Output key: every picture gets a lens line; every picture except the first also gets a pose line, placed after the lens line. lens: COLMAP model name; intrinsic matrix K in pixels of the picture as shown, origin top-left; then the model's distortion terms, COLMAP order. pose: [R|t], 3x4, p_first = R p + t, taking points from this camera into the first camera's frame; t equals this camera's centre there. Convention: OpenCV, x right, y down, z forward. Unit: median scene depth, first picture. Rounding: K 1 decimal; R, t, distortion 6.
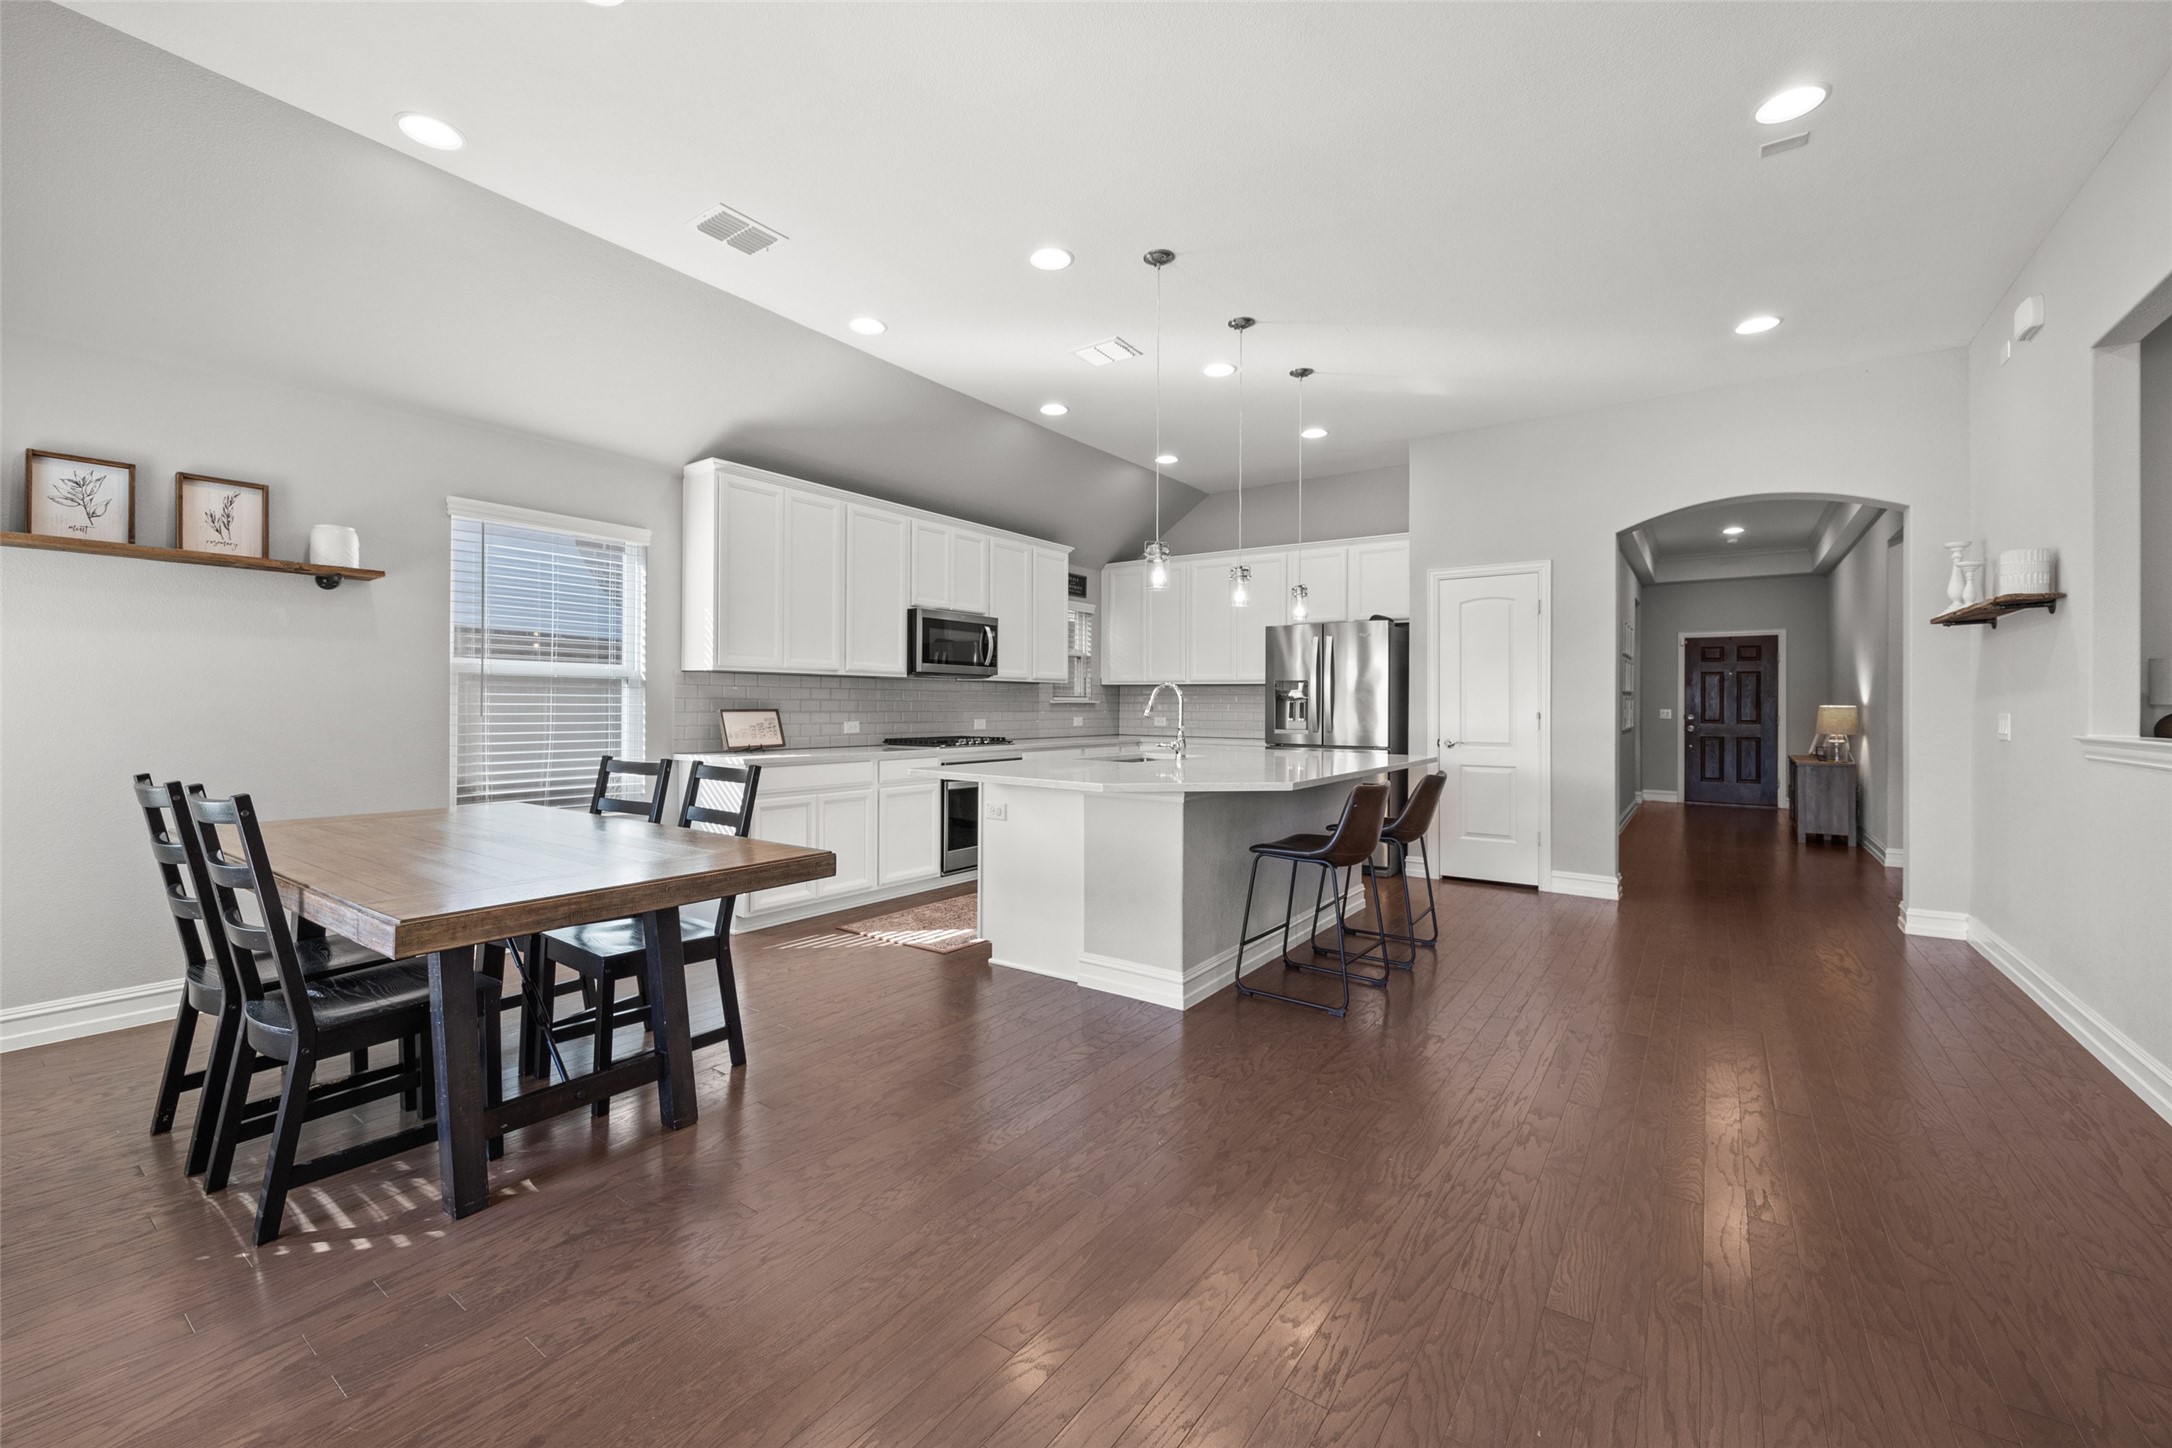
lens RADIAL K [[880.2, 0, 1088.5], [0, 880.2, 699.4], [0, 0, 1]] dist [-0.002592, -0.000182]
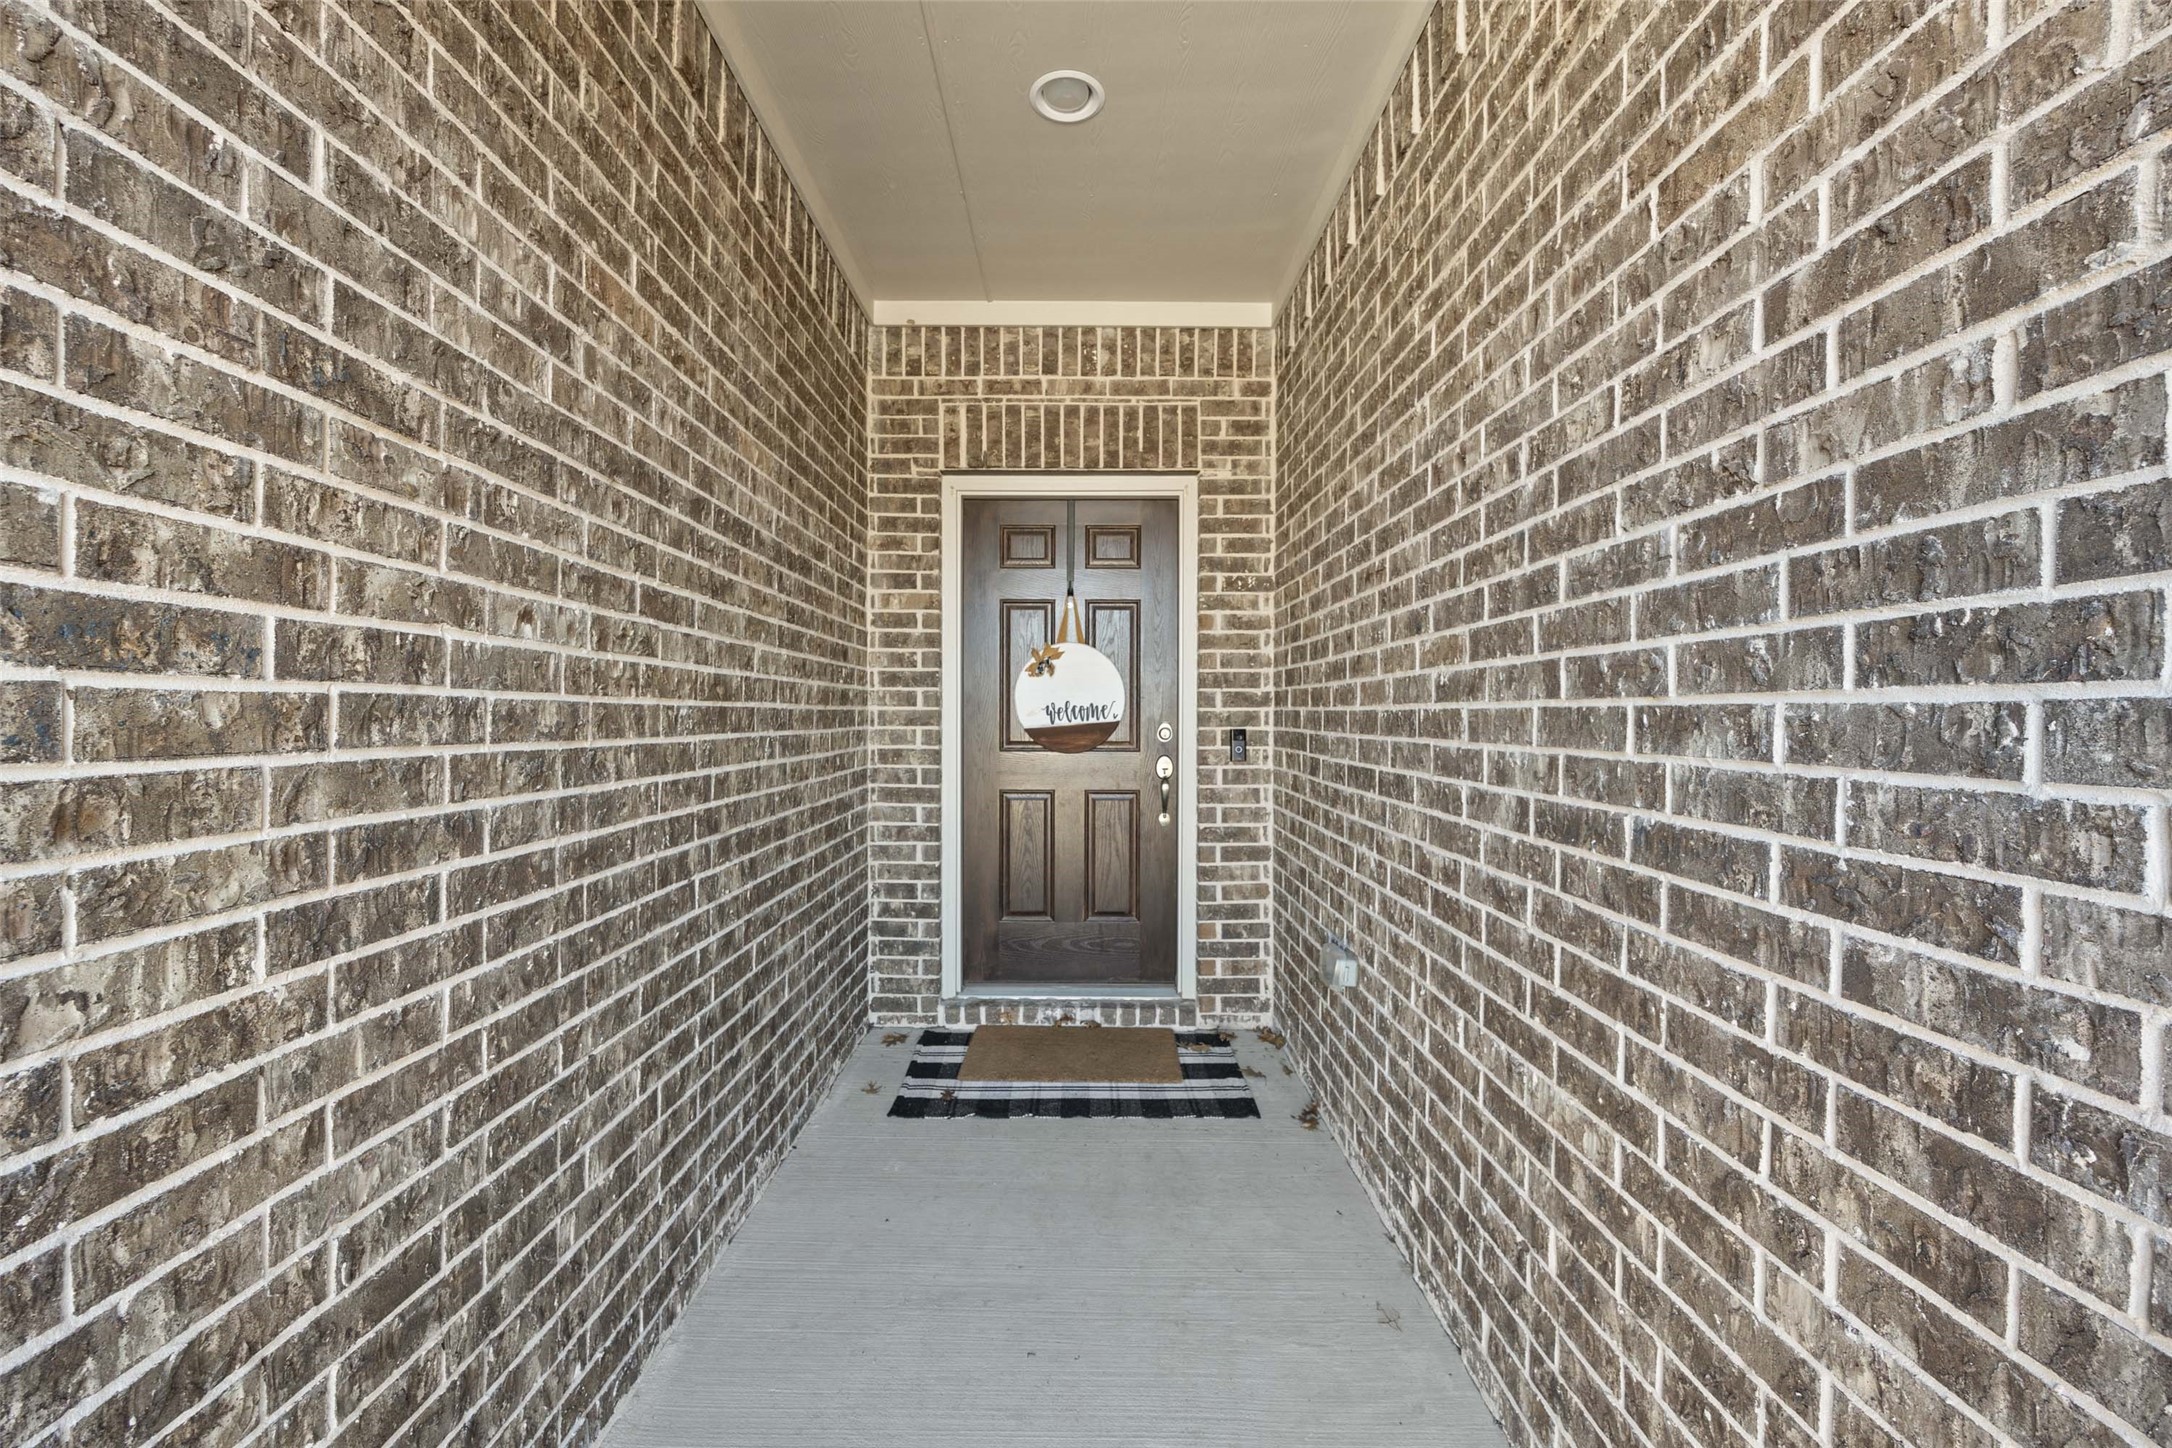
lens RADIAL K [[870.8, 0, 1086.3], [0, 870.8, 714.1], [0, 0, 1]] dist [-0.003756, -0.000183]
pose [[0.812654, -0.003356, 0.582737, 0.991513], [-0.001252, 0.999971, 0.007506, 0.018805], [-0.582745, -0.006829, 0.812626, 1.329129]]
